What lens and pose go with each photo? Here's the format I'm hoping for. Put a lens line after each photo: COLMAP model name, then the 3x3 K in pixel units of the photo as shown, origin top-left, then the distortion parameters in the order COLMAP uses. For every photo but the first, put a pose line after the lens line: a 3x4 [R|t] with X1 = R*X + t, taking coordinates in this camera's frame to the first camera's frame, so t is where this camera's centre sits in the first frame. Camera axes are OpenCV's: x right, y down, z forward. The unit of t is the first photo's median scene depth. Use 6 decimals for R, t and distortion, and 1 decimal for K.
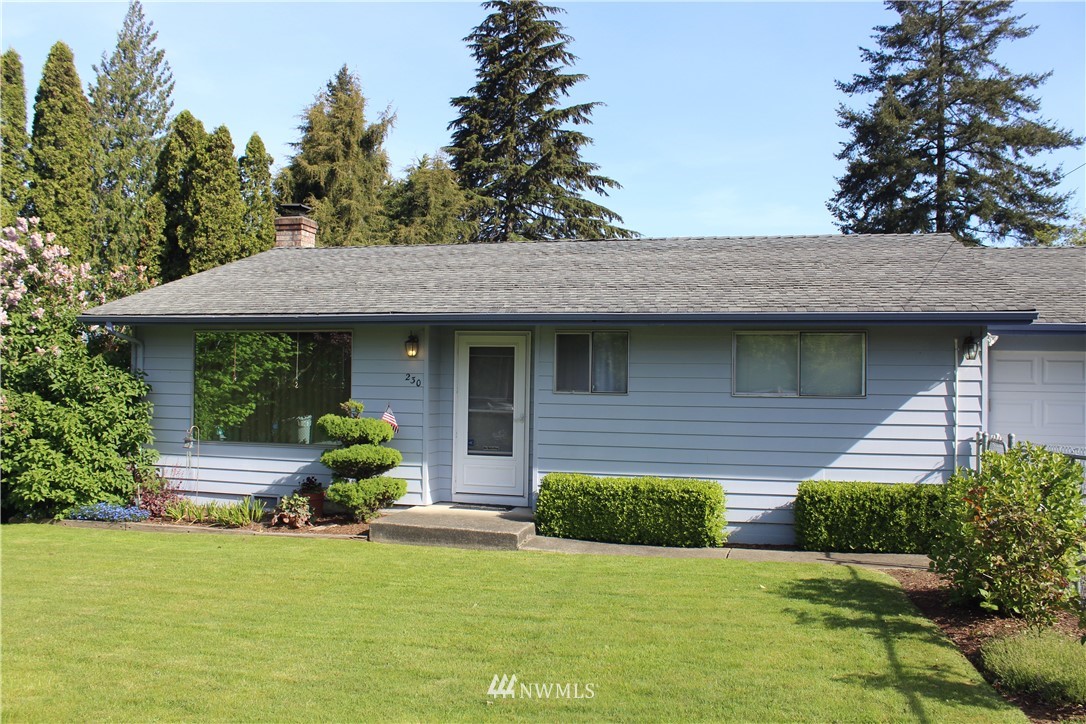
lens RADIAL K [[907.6, 0, 548.8], [0, 907.6, 368.3], [0, 0, 1]] dist [-0.158447, 0.129500]
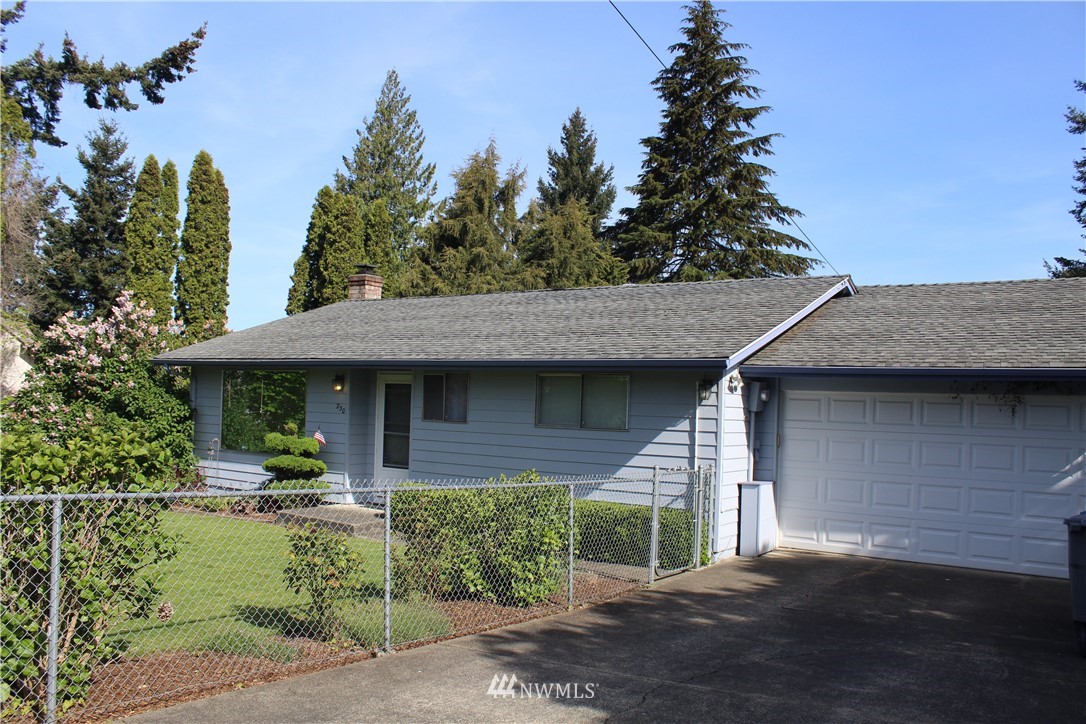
lens RADIAL K [[907.6, 0, 538.3], [0, 907.6, 360.6], [0, 0, 1]] dist [-0.158447, 0.129500]
pose [[0.936993, -0.003125, -0.349333, 0.253696], [-0.008251, 0.999483, -0.031071, -0.008294], [0.349250, 0.031995, 0.936483, -0.058215]]
